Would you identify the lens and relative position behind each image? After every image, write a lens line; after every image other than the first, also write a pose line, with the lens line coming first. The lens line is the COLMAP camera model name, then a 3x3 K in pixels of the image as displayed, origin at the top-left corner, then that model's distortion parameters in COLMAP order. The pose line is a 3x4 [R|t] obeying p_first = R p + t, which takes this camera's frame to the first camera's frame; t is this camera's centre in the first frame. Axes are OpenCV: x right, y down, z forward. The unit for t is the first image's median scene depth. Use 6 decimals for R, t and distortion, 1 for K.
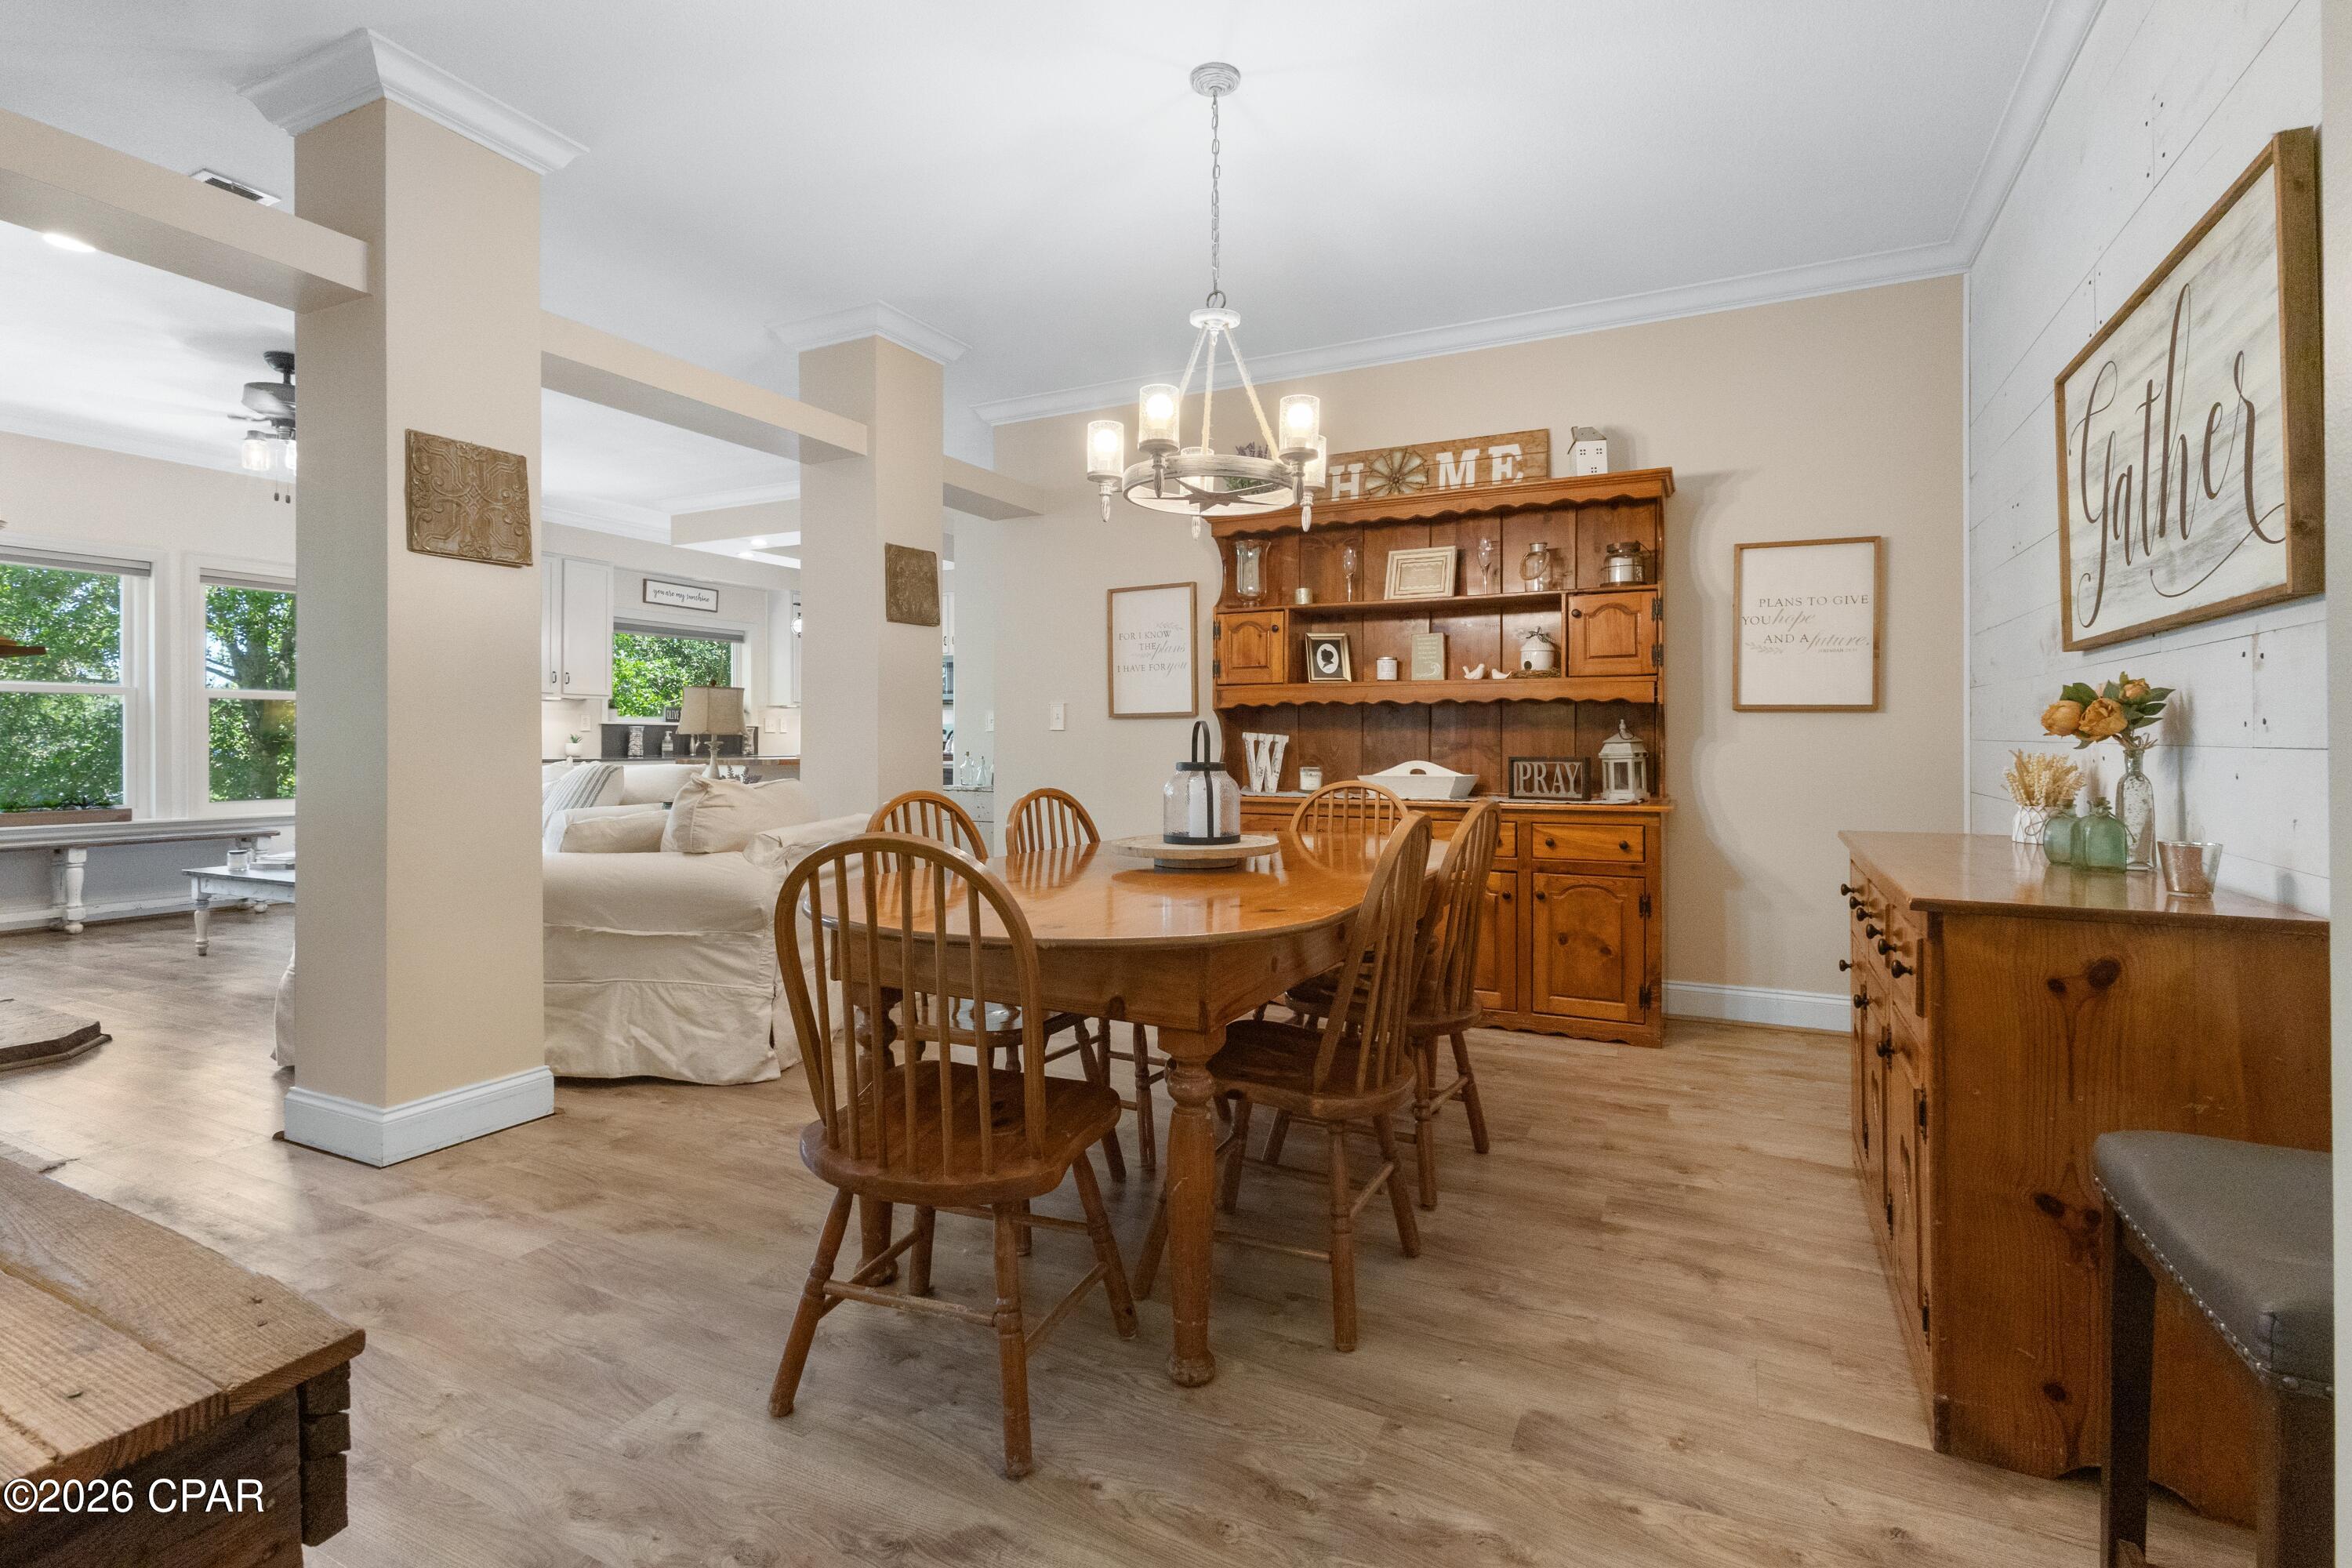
lens RADIAL K [[1089.5, 0, 1186.2], [0, 1089.5, 734.0], [0, 0, 1]] dist [0.006275, 0.000281]
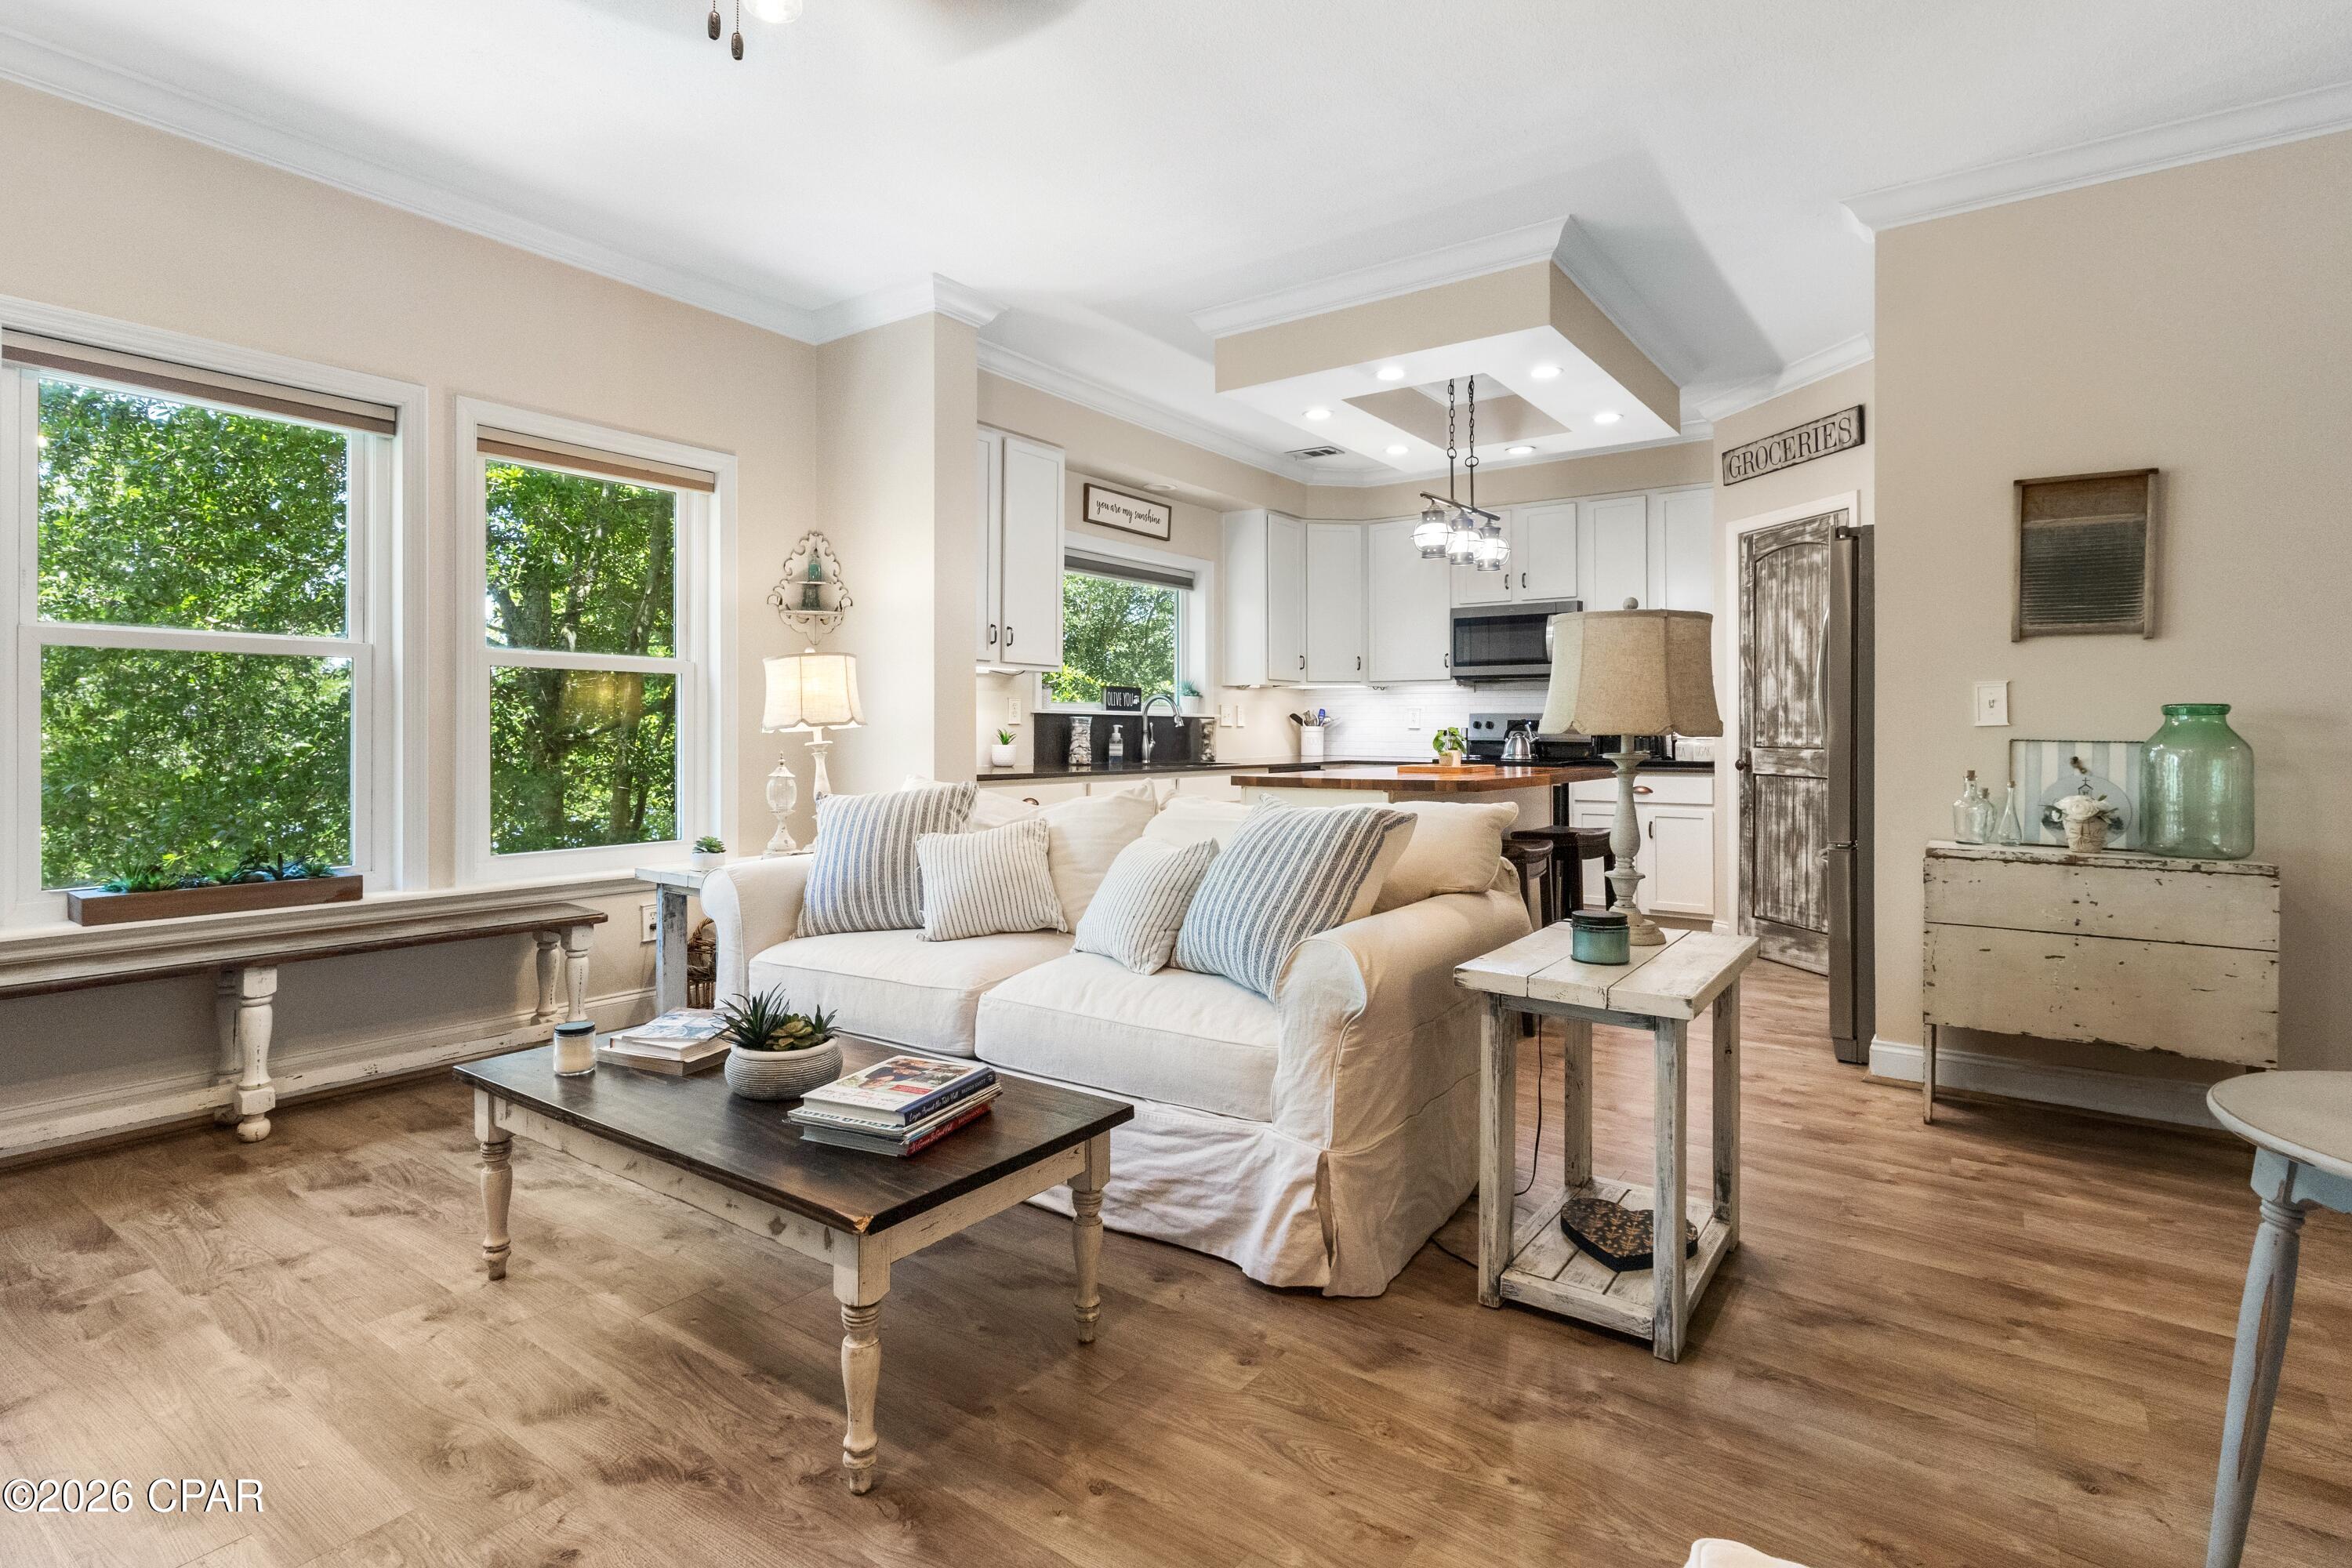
lens RADIAL K [[1154.4, 0, 1194.4], [0, 1154.4, 726.9], [0, 0, 1]] dist [0.000541, -0.000089]
pose [[0.987536, 0.003257, -0.157362, -0.465240], [-0.003357, 0.999994, -0.000374, -0.002219], [0.157360, 0.000898, 0.987541, 0.498633]]
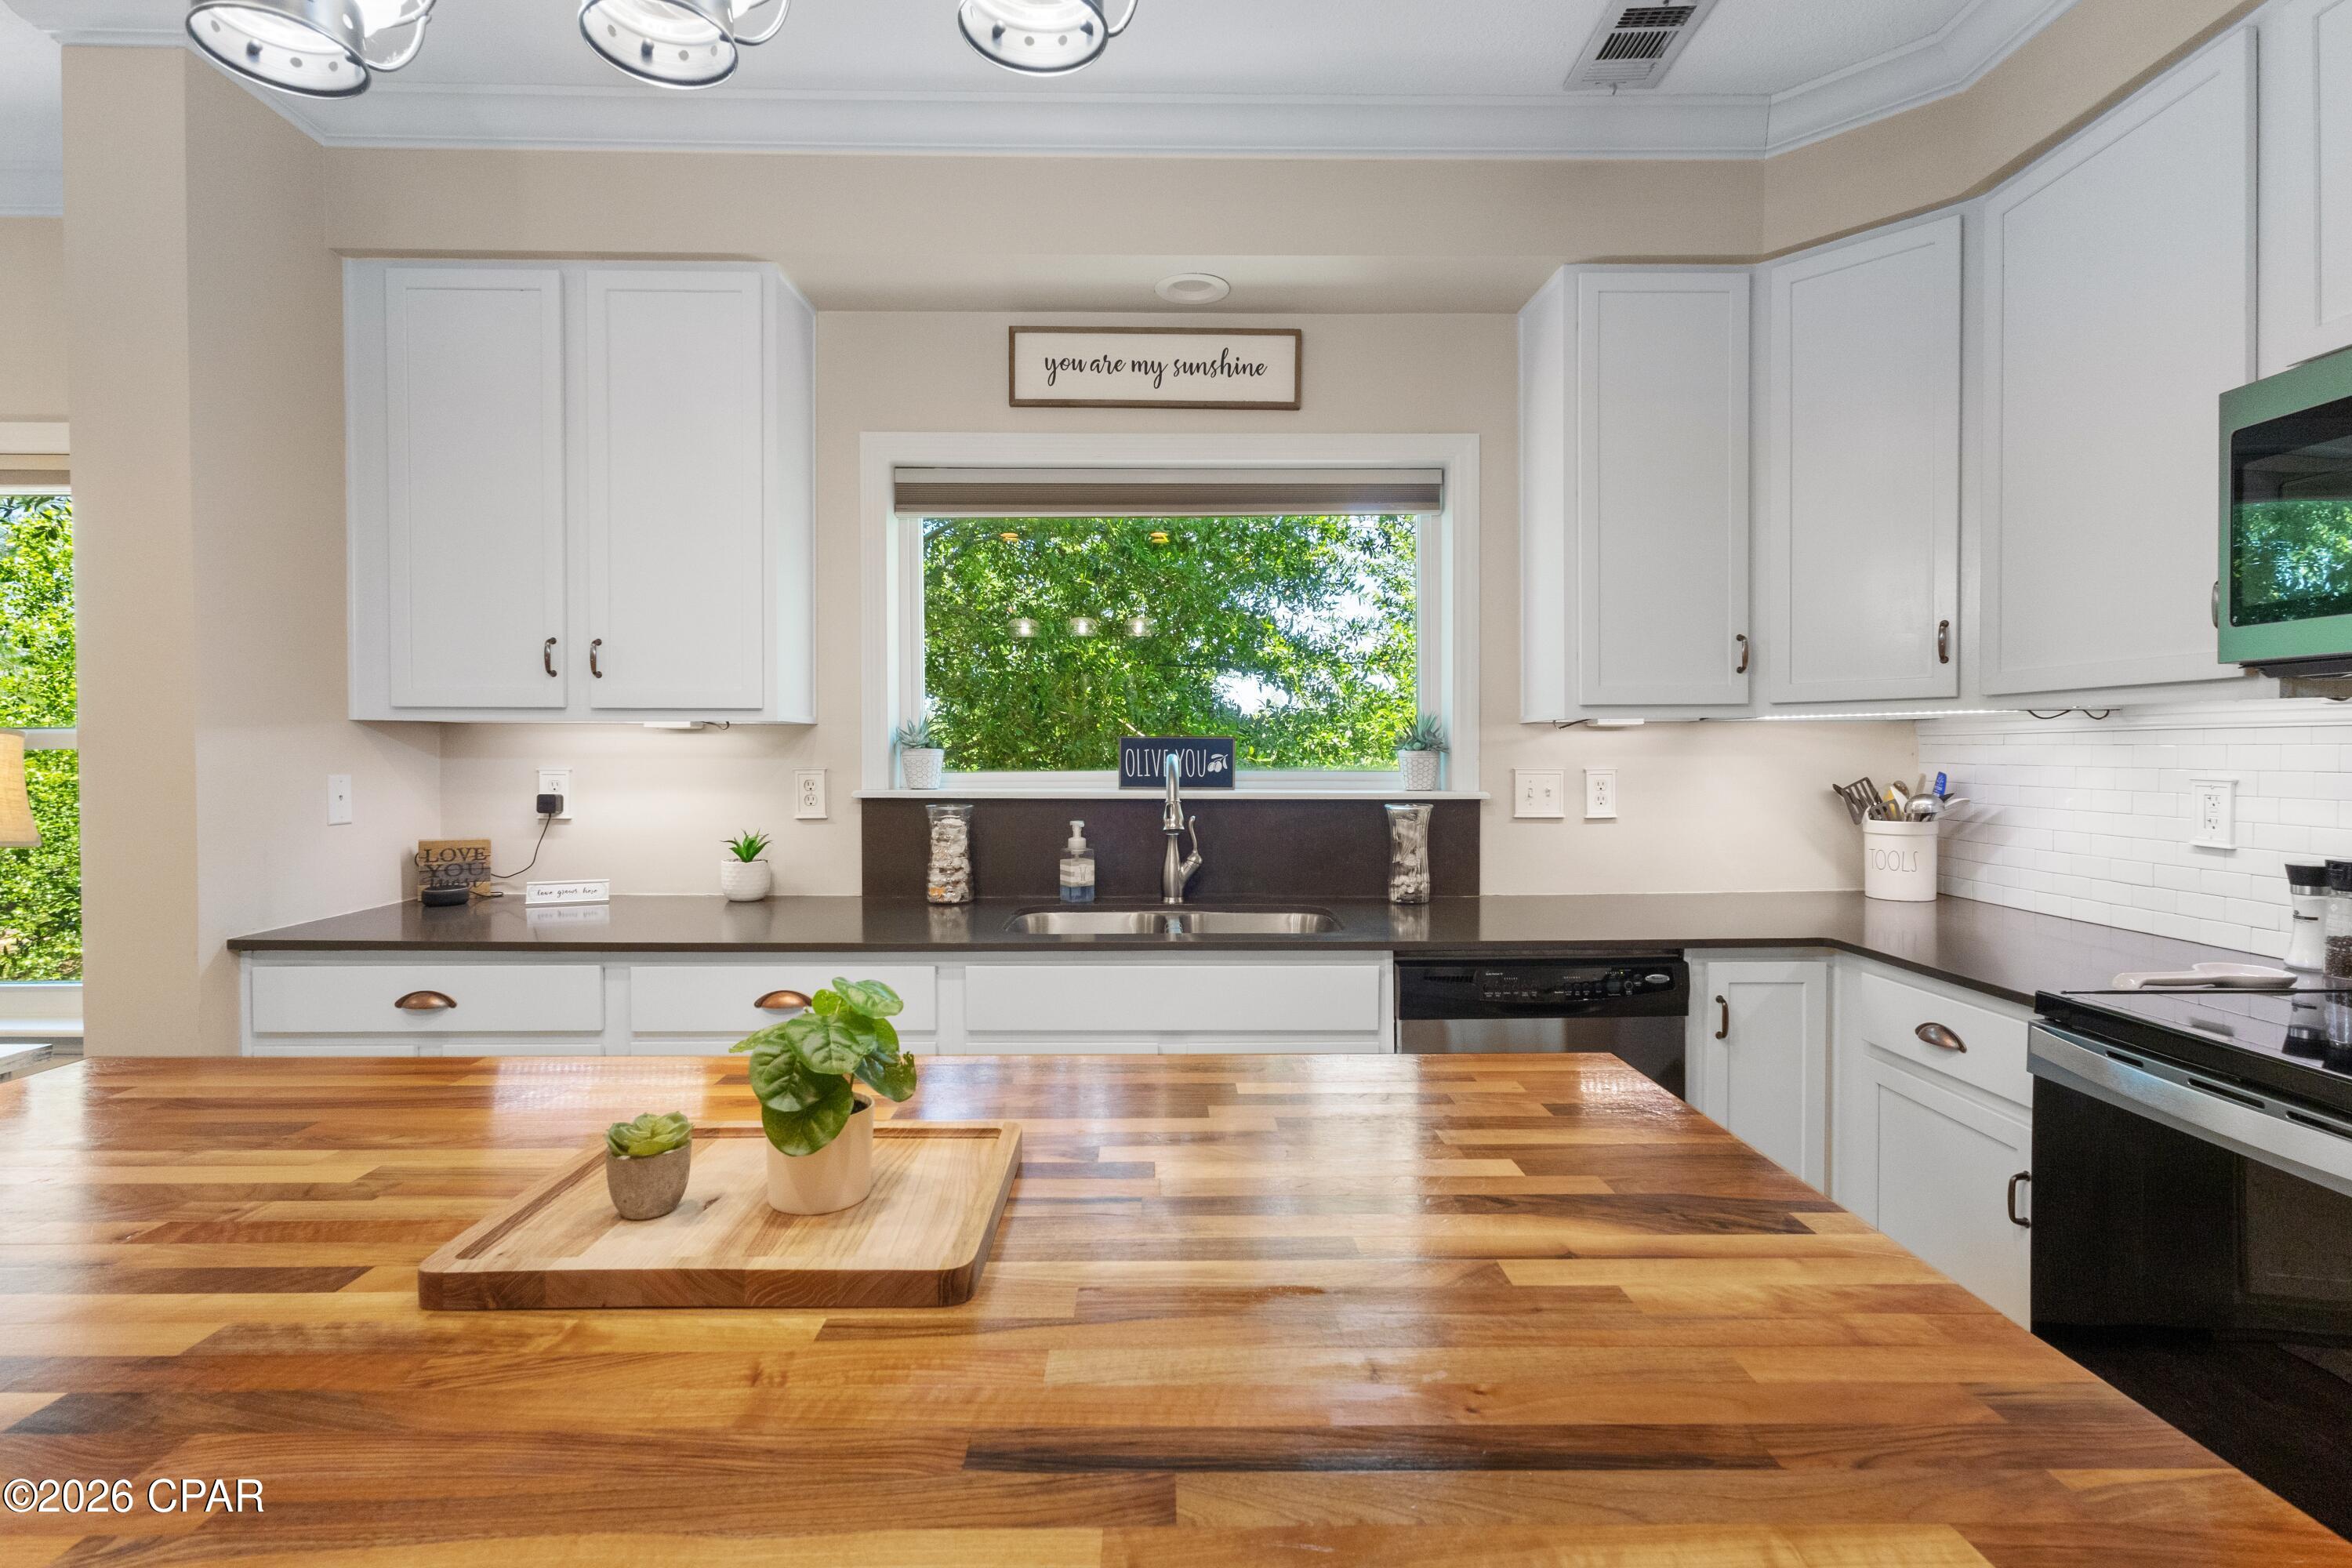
lens RADIAL K [[1089.5, 0, 1170.6], [0, 1089.5, 782.3], [0, 0, 1]] dist [0.006275, 0.000281]
pose [[0.444197, 0.021186, -0.895679, -0.279071], [-0.000263, 0.999723, 0.023516, -0.029099], [0.895929, -0.010211, 0.444080, 1.272450]]
